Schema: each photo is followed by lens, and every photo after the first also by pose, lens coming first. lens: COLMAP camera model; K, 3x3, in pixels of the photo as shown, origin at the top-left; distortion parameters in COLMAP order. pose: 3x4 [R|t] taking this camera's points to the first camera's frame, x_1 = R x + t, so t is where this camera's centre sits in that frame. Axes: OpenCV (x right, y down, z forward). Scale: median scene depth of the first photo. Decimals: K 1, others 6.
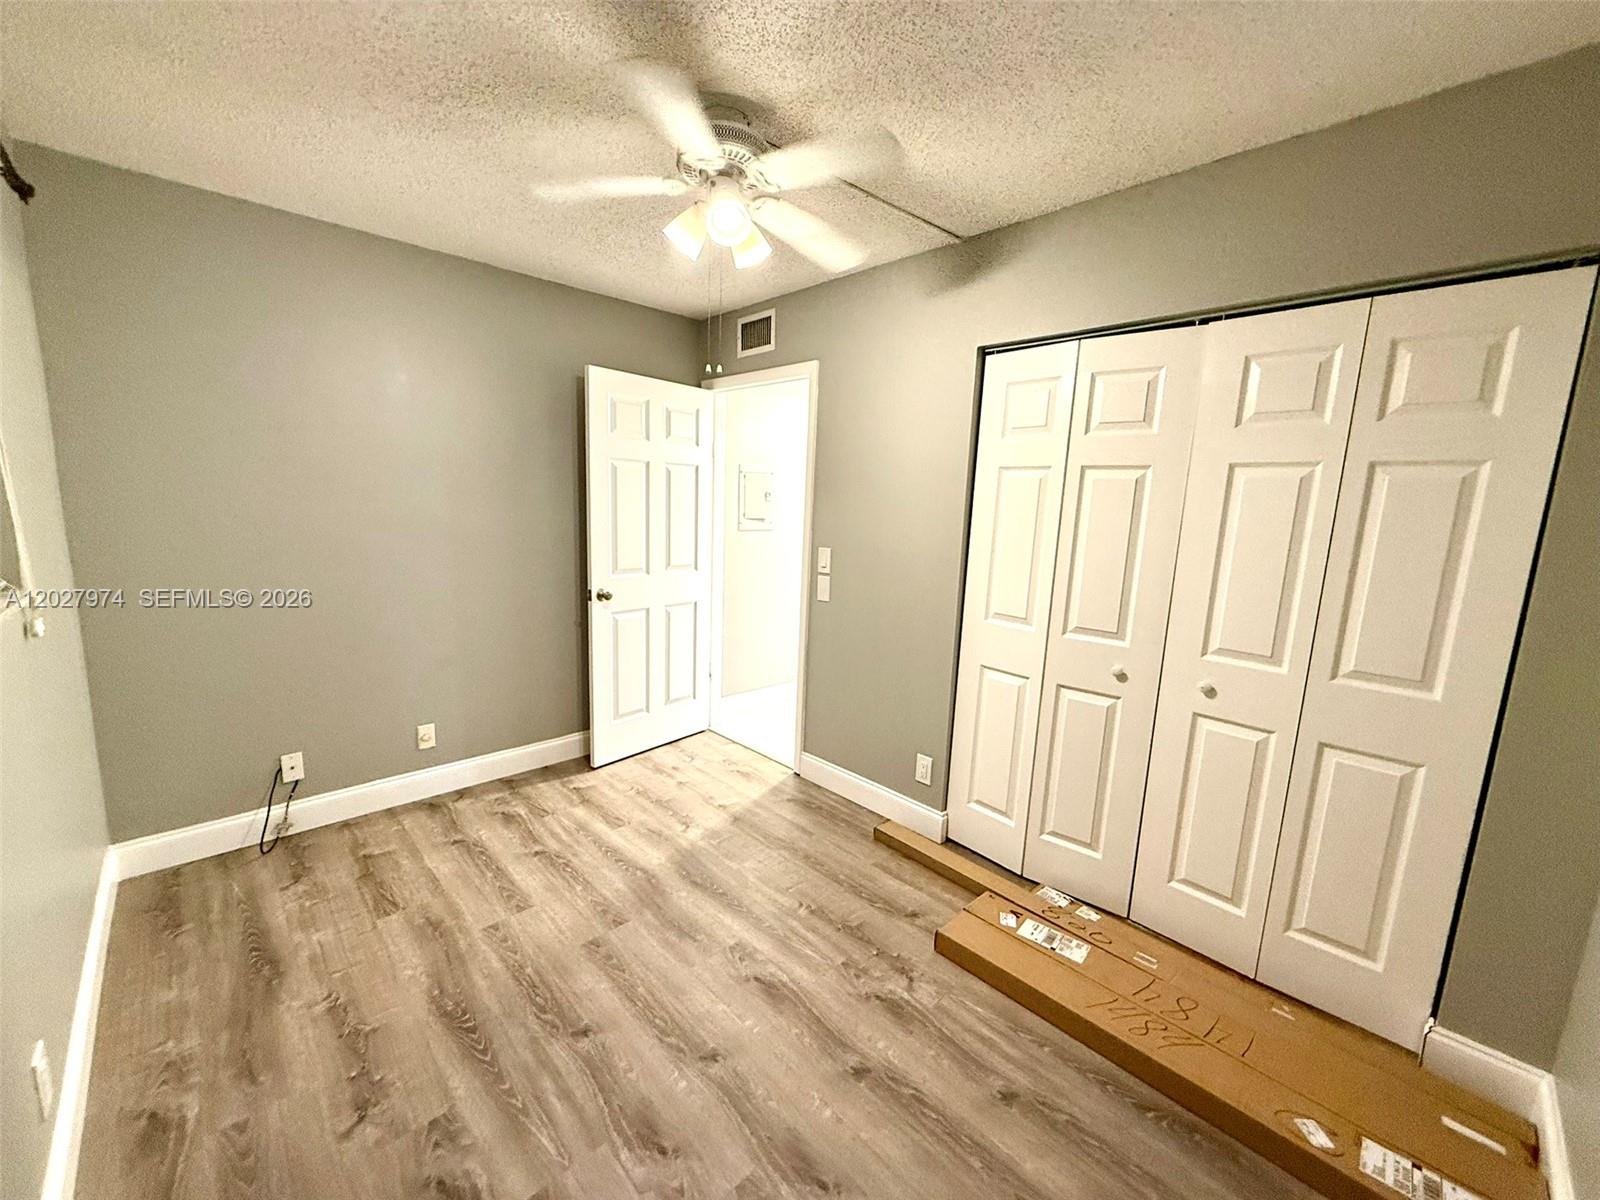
lens RADIAL K [[633.4, 0, 797.1], [0, 633.4, 603.2], [0, 0, 1]] dist [-0.003827, -0.000209]
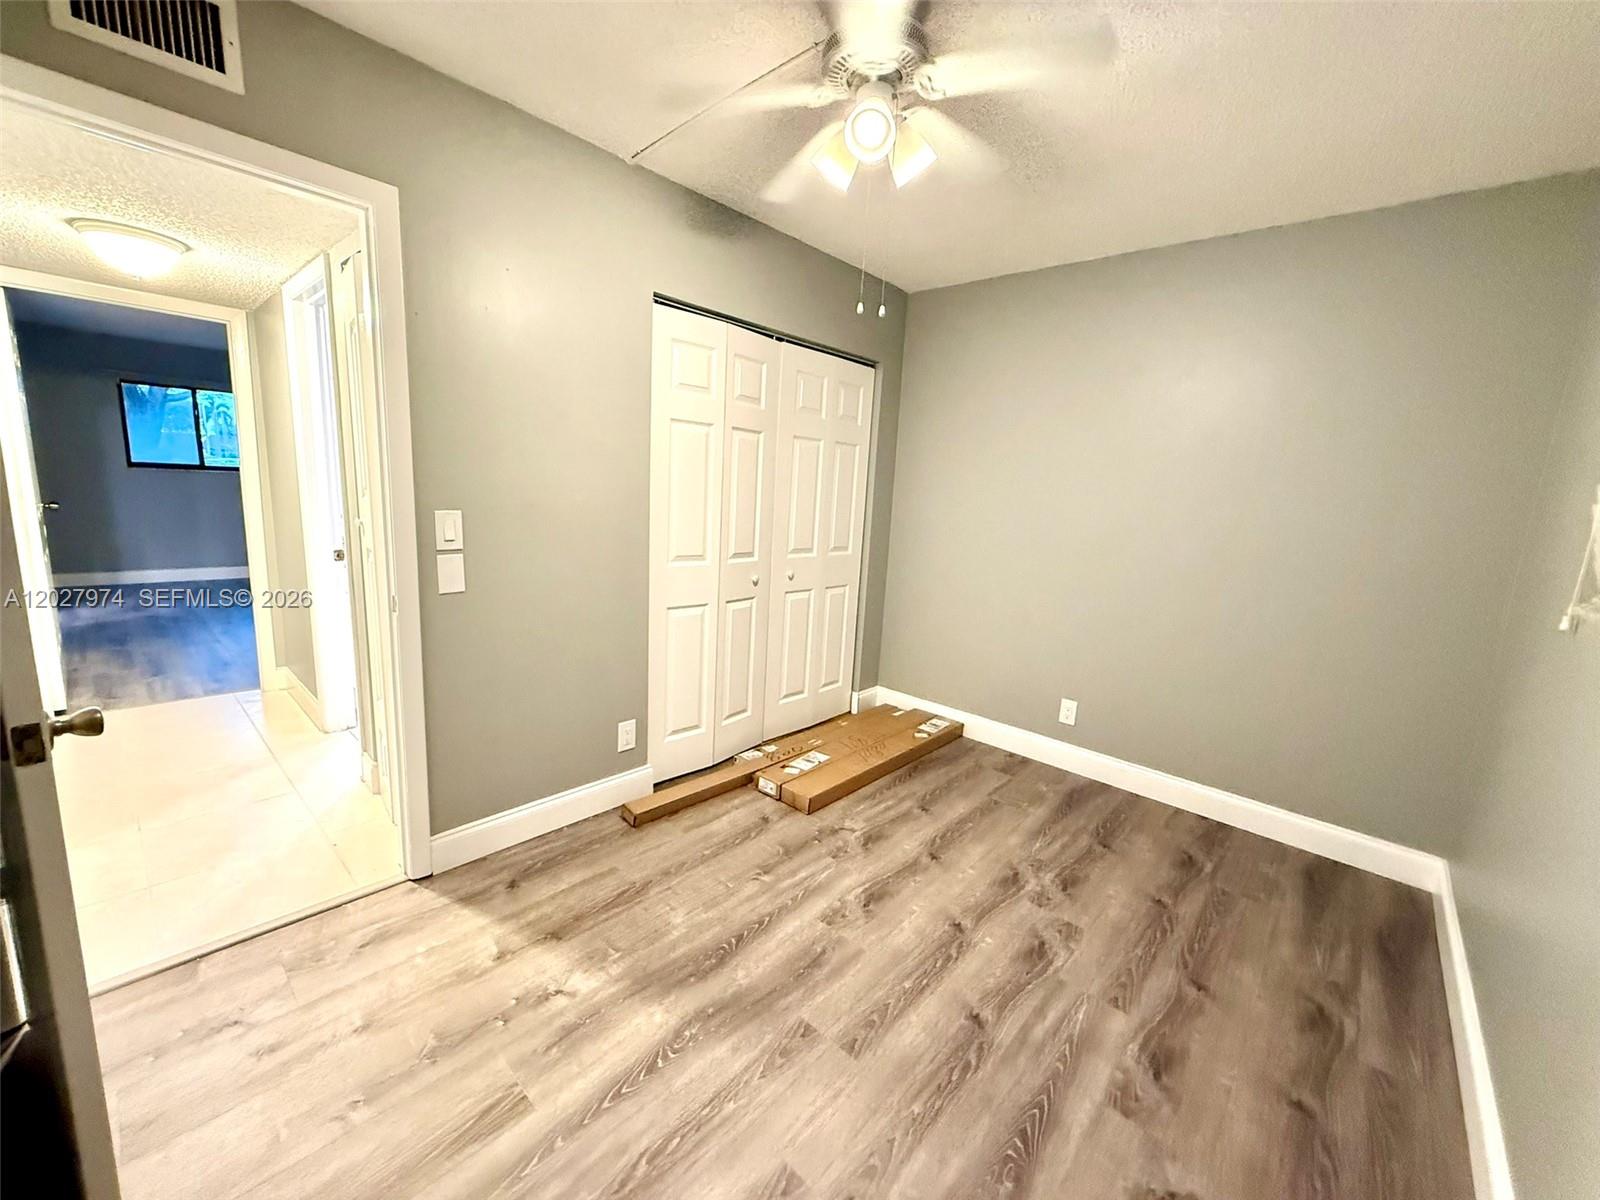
lens RADIAL K [[633.4, 0, 797.9], [0, 633.4, 602.4], [0, 0, 1]] dist [-0.003827, -0.000209]
pose [[-0.064454, -0.218489, 0.973709, -0.981351], [0.102485, 0.969129, 0.224245, -0.164532], [-0.992644, 0.114244, -0.040072, 1.076732]]
